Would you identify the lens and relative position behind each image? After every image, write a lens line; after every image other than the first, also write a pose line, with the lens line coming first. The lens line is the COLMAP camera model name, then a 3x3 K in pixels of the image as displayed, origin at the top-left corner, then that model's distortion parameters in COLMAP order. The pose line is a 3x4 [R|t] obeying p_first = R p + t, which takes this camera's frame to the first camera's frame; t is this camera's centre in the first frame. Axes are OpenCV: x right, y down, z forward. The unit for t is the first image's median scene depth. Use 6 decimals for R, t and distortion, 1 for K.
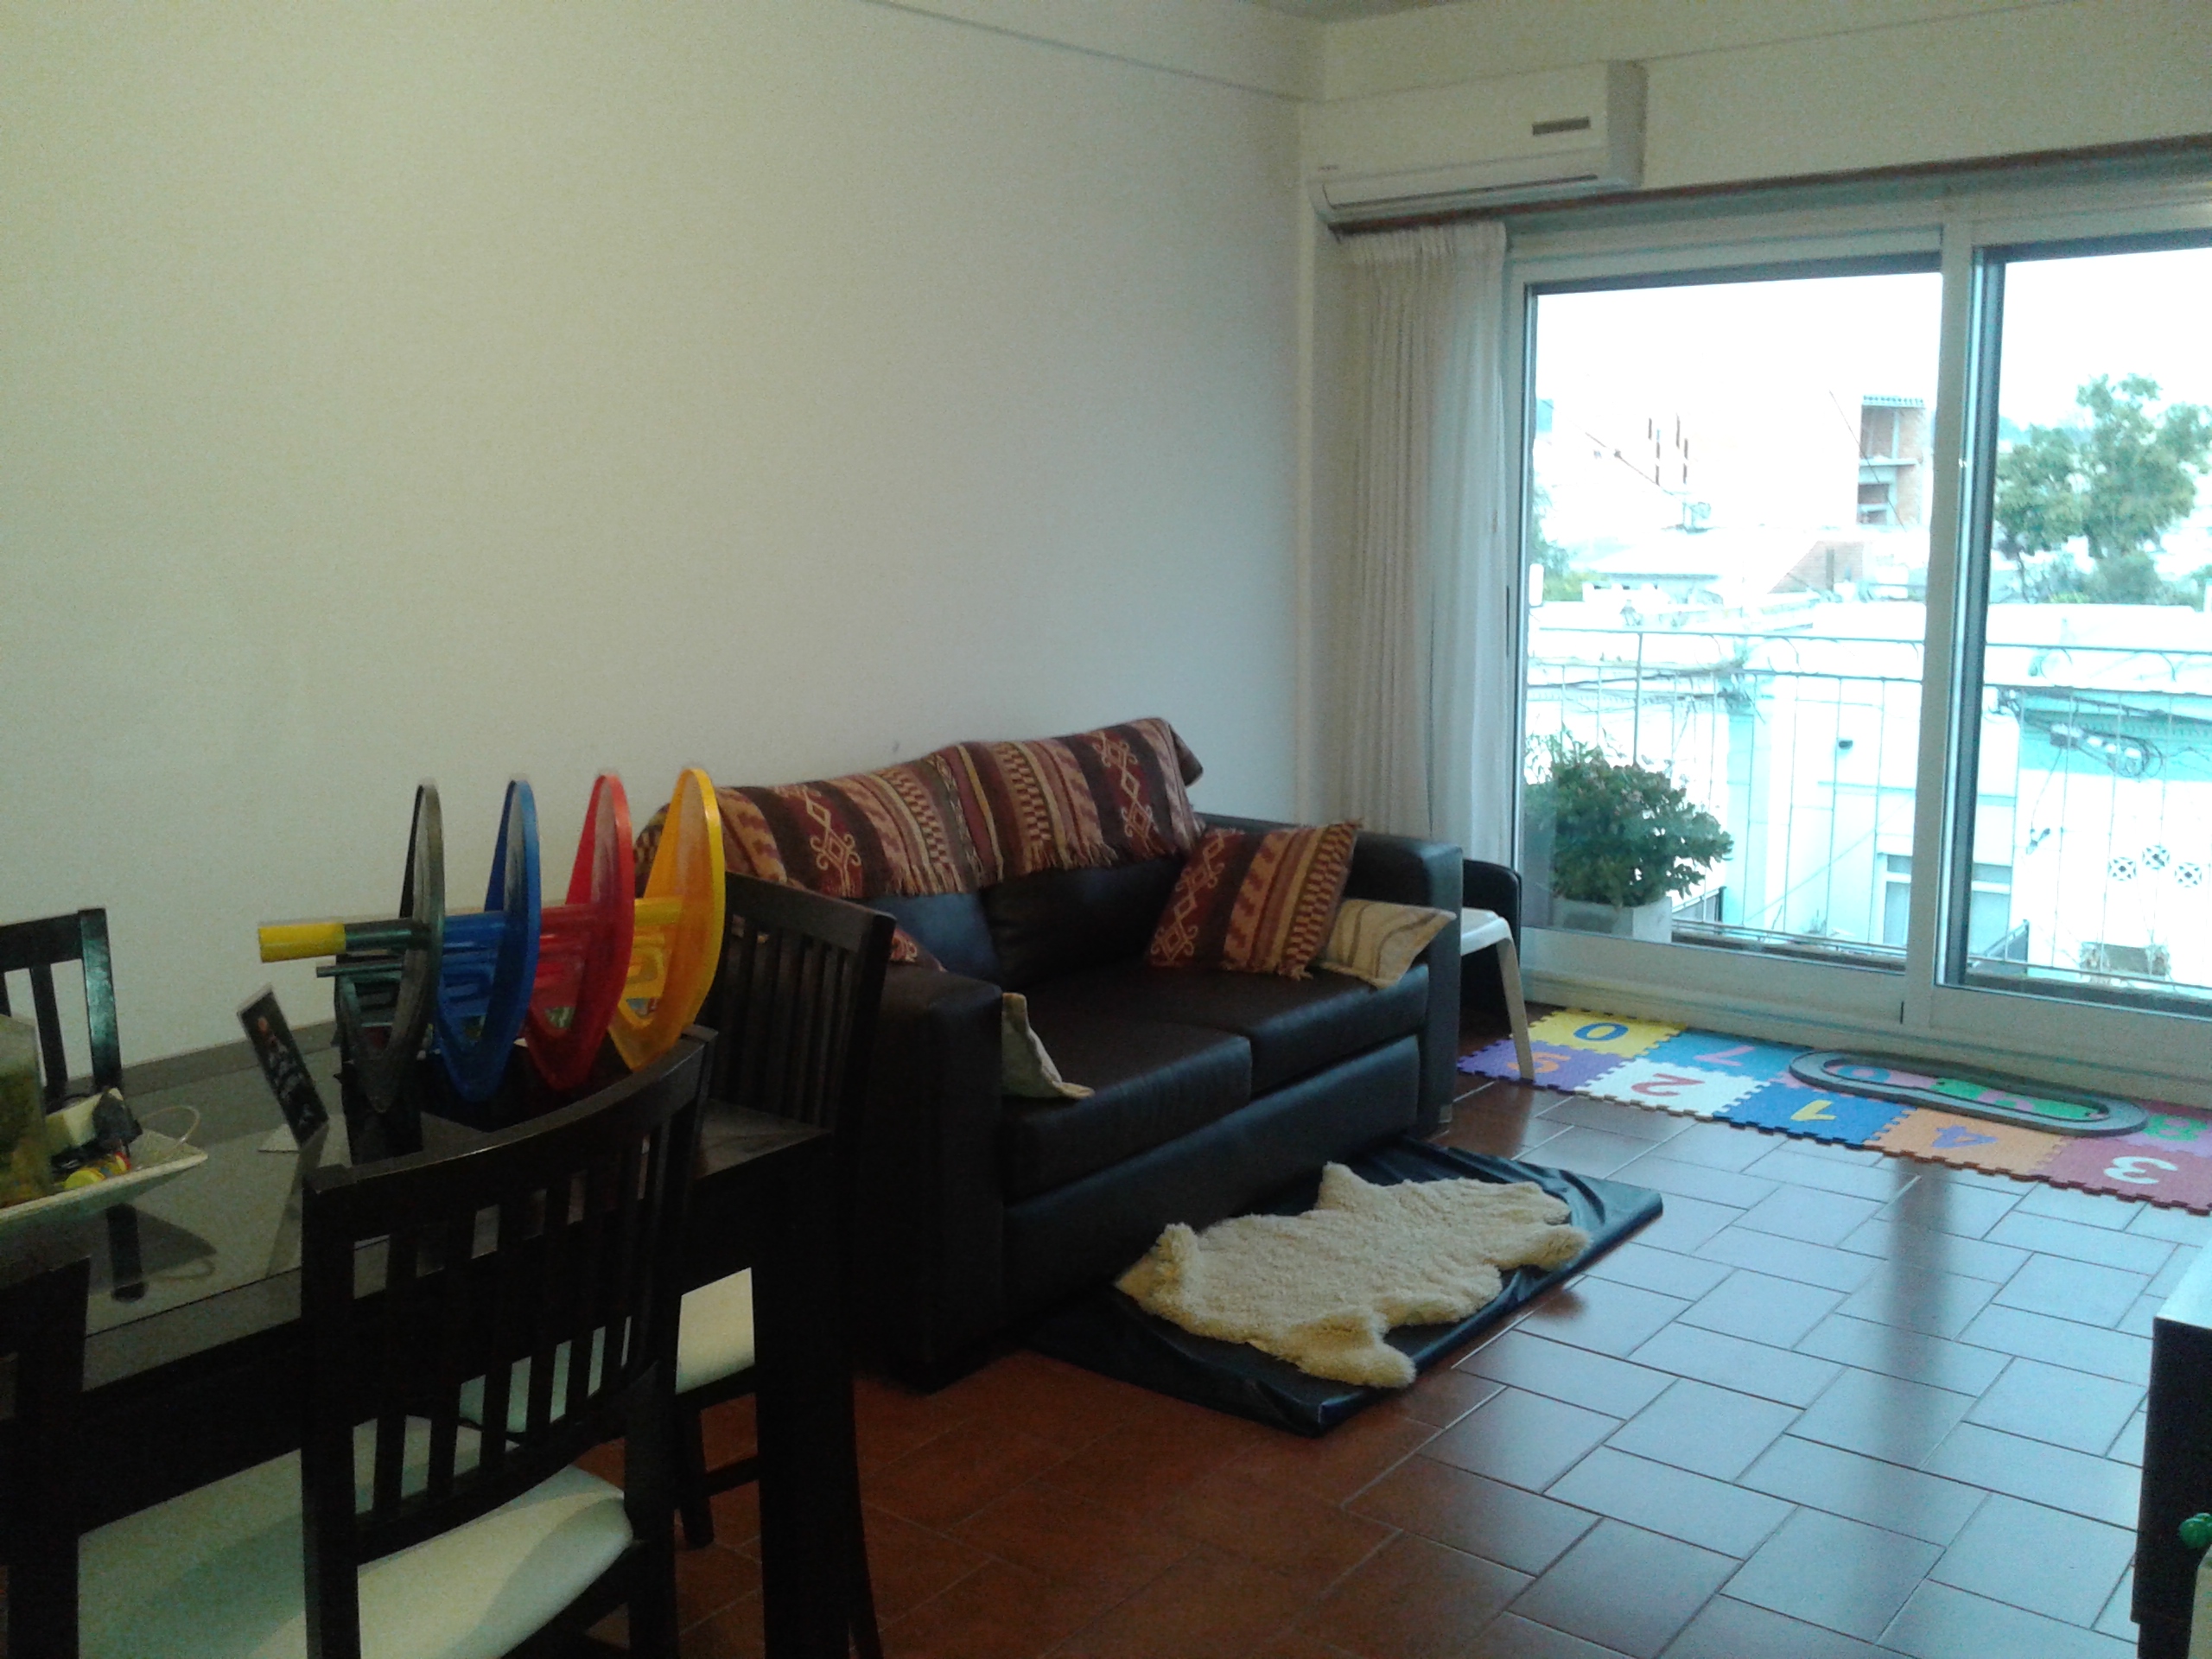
lens RADIAL K [[2098.5, 0, 998.7], [0, 2098.5, 874.5], [0, 0, 1]] dist [0.098600, -0.235341]
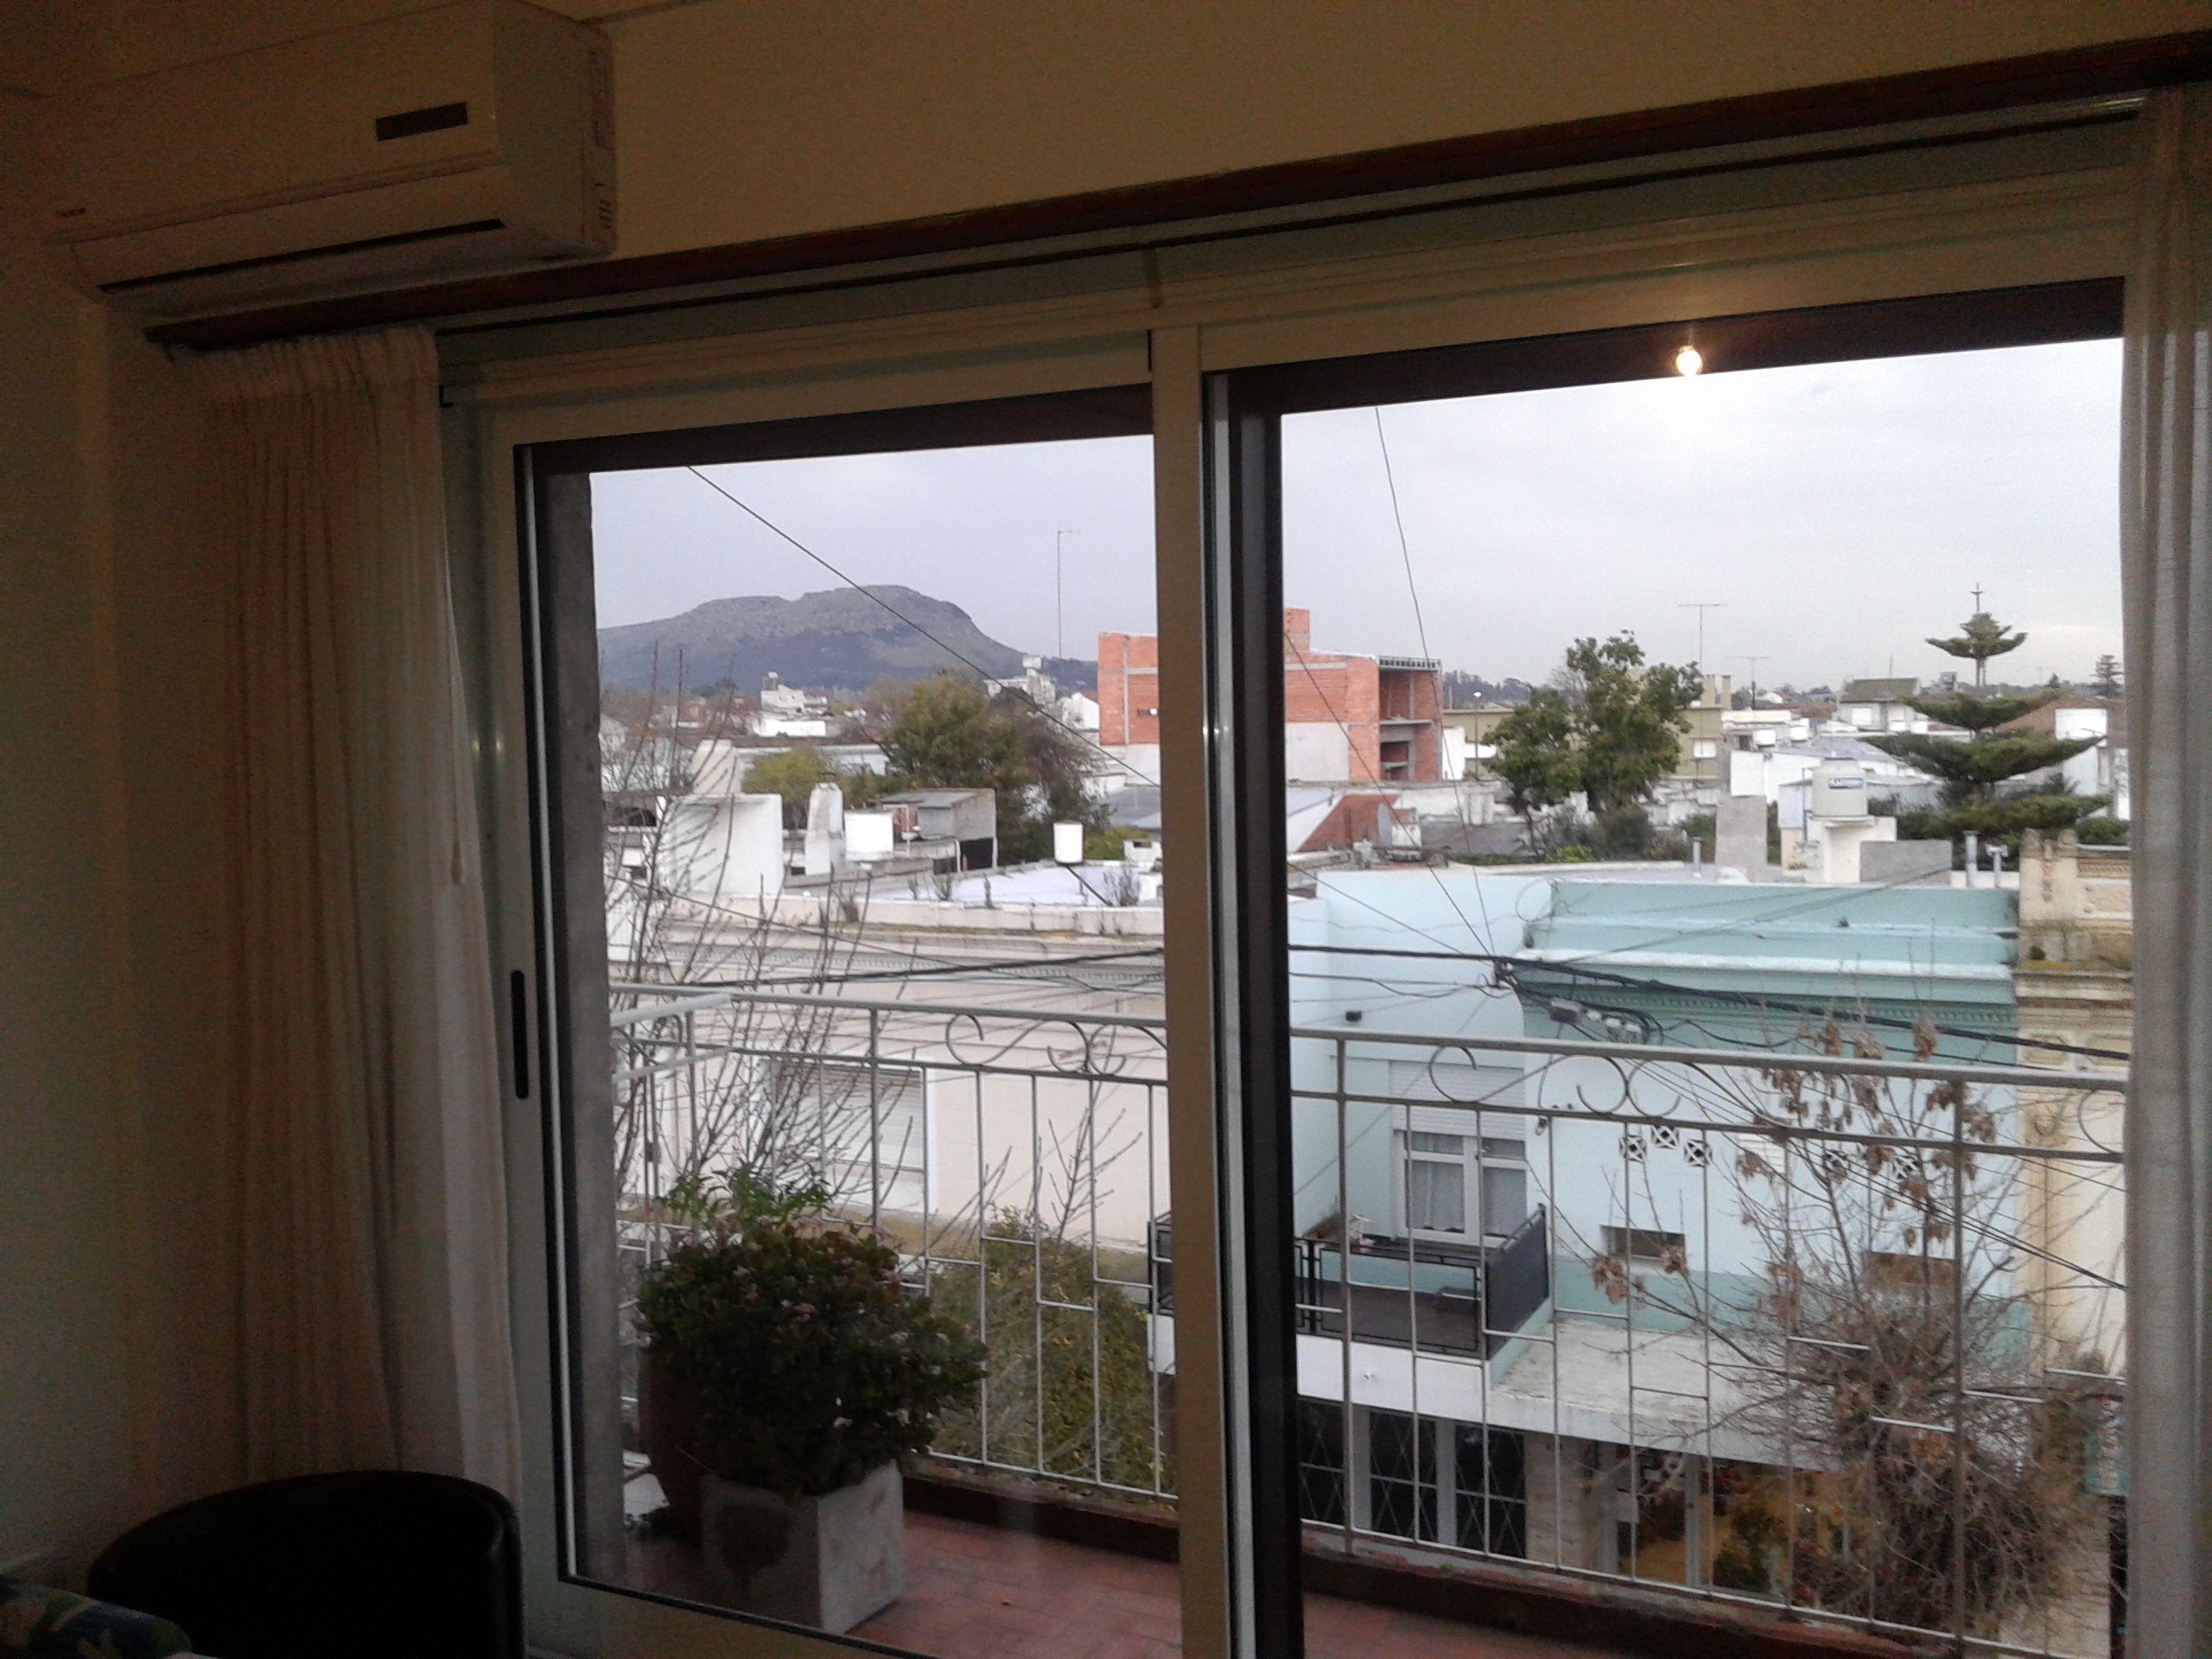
lens RADIAL K [[2056.3, 0, 1095.7], [0, 2056.3, 794.0], [0, 0, 1]] dist [0.093129, -0.149486]
pose [[0.973169, -0.004235, 0.230051, 0.293257], [0.039614, 0.987985, -0.149390, -0.106260], [-0.226654, 0.154495, 0.961644, 0.482976]]
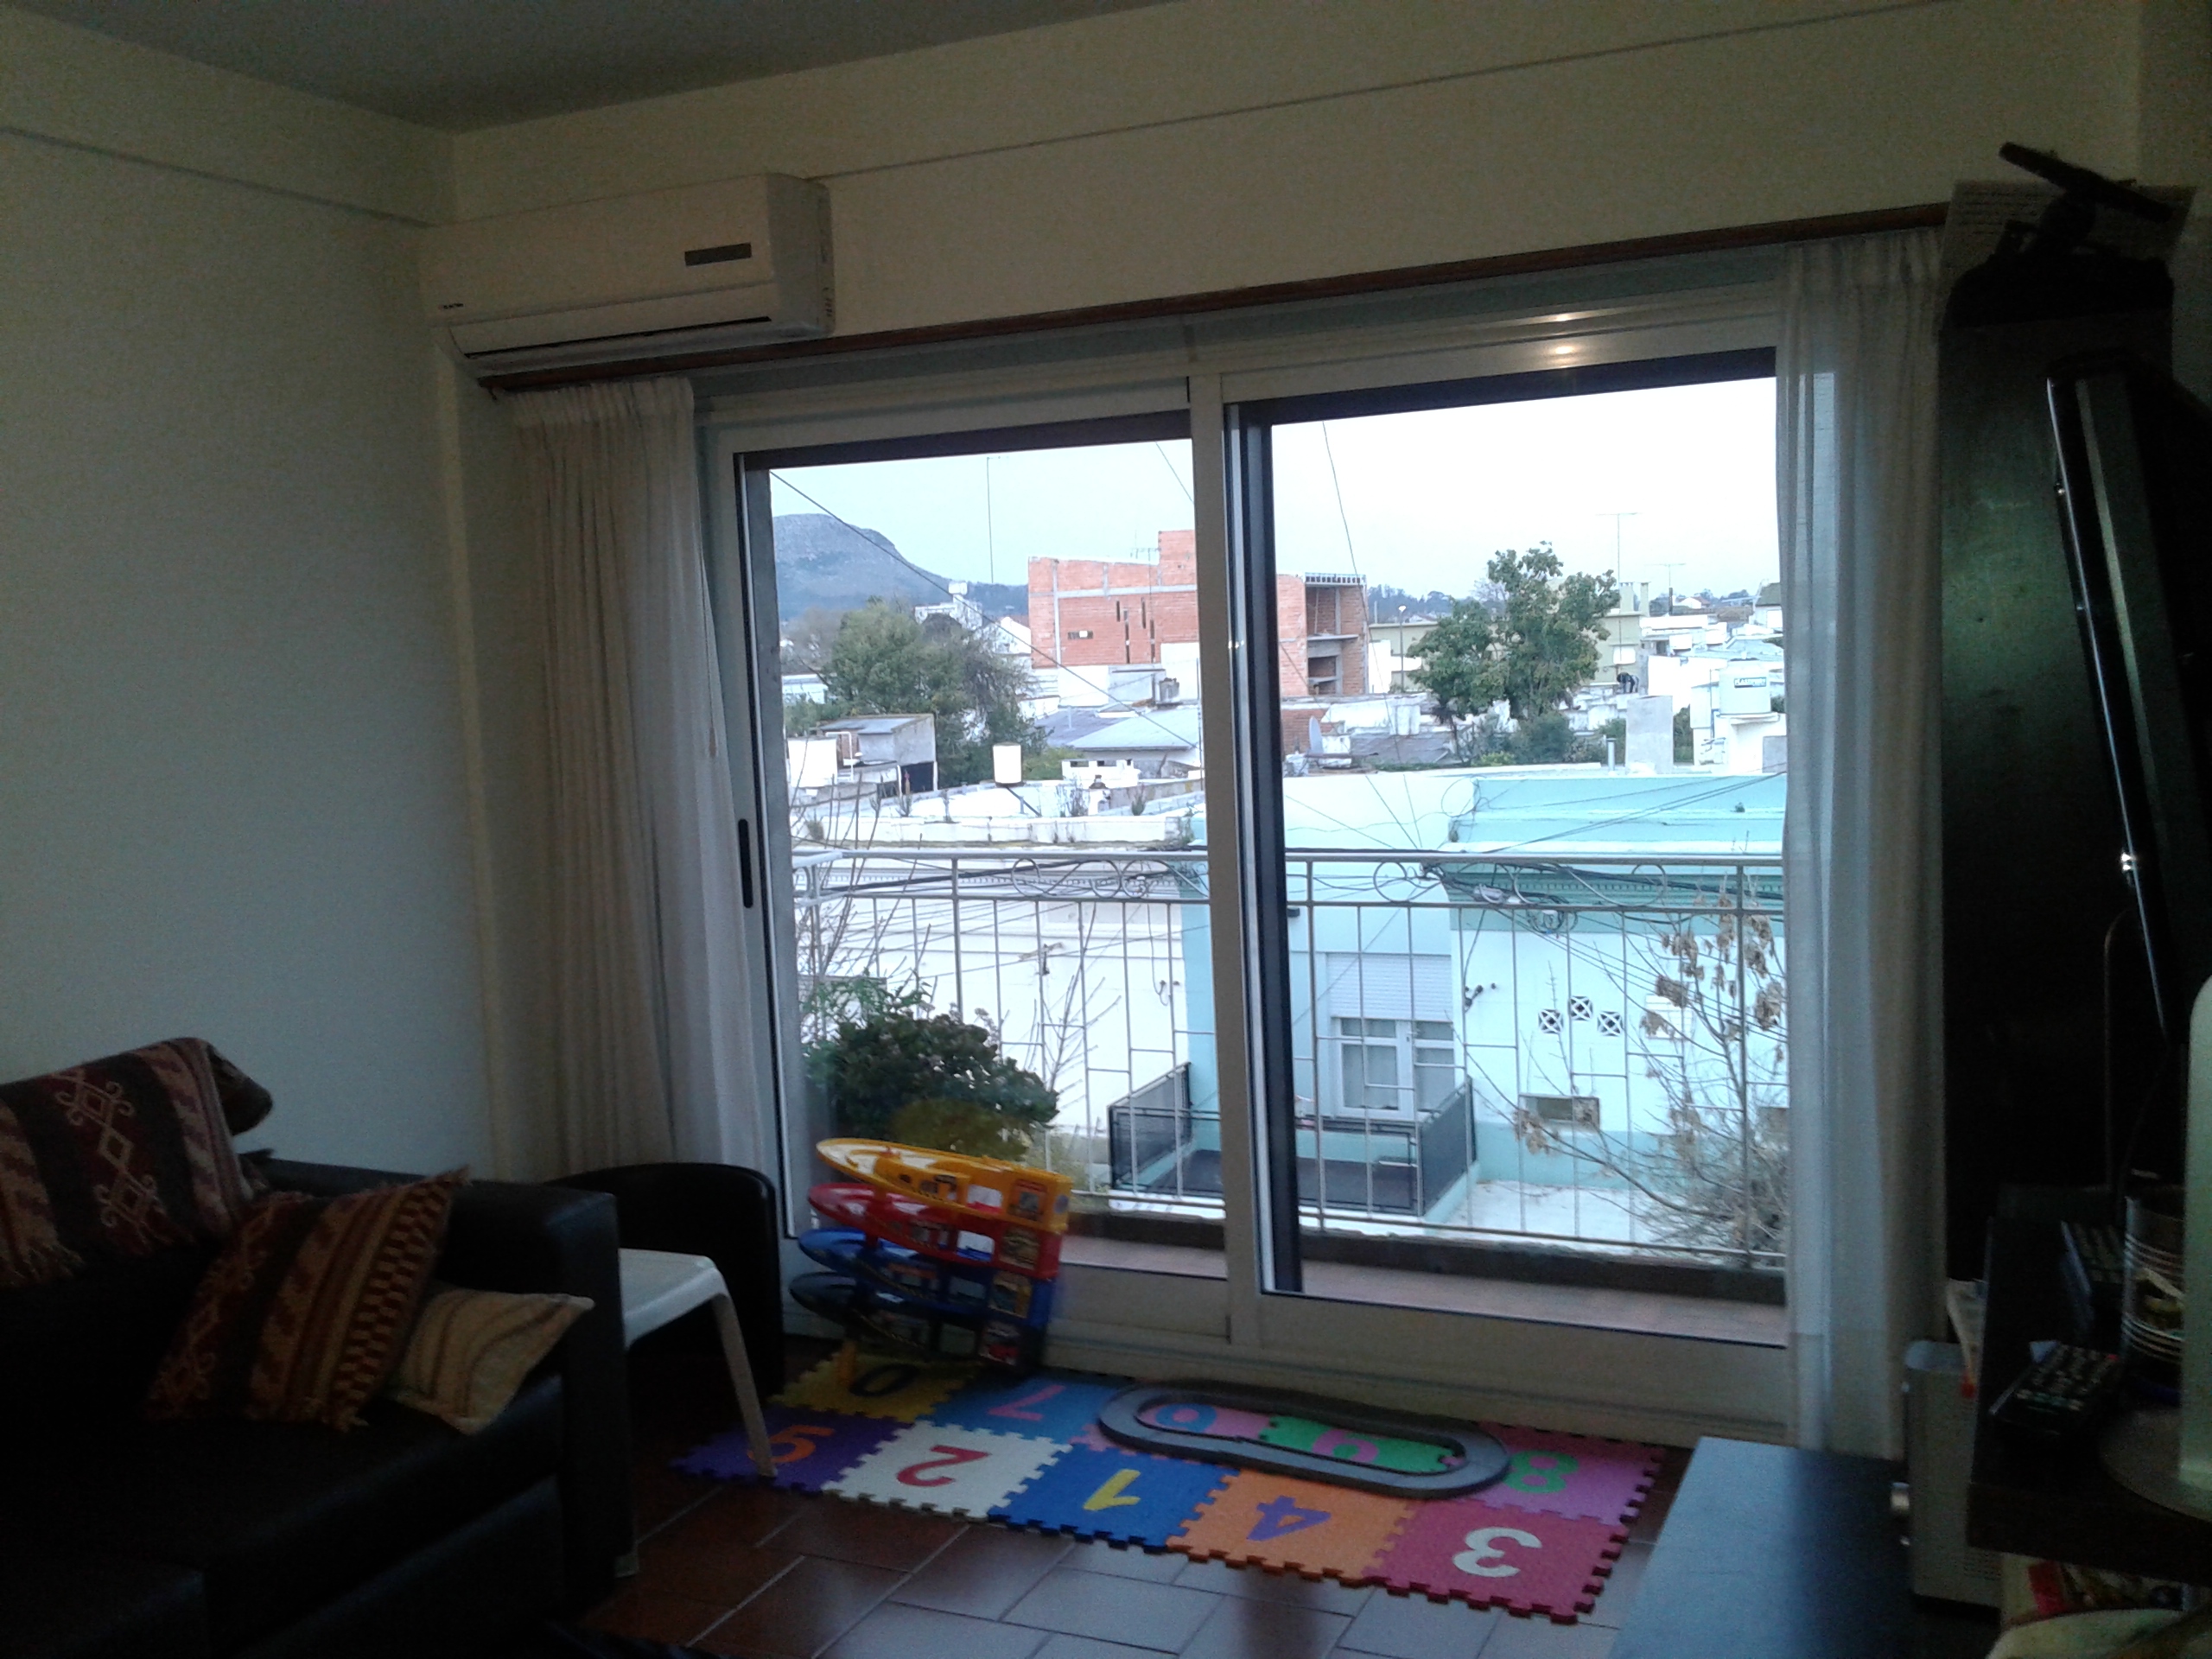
lens RADIAL K [[2067.4, 0, 1055.2], [0, 2067.4, 824.9], [0, 0, 1]] dist [0.100600, -0.216029]
pose [[0.968676, -0.043665, 0.244459, 0.179504], [0.069438, 0.992778, -0.097824, -0.054164], [-0.238422, 0.111735, 0.964713, 0.232729]]
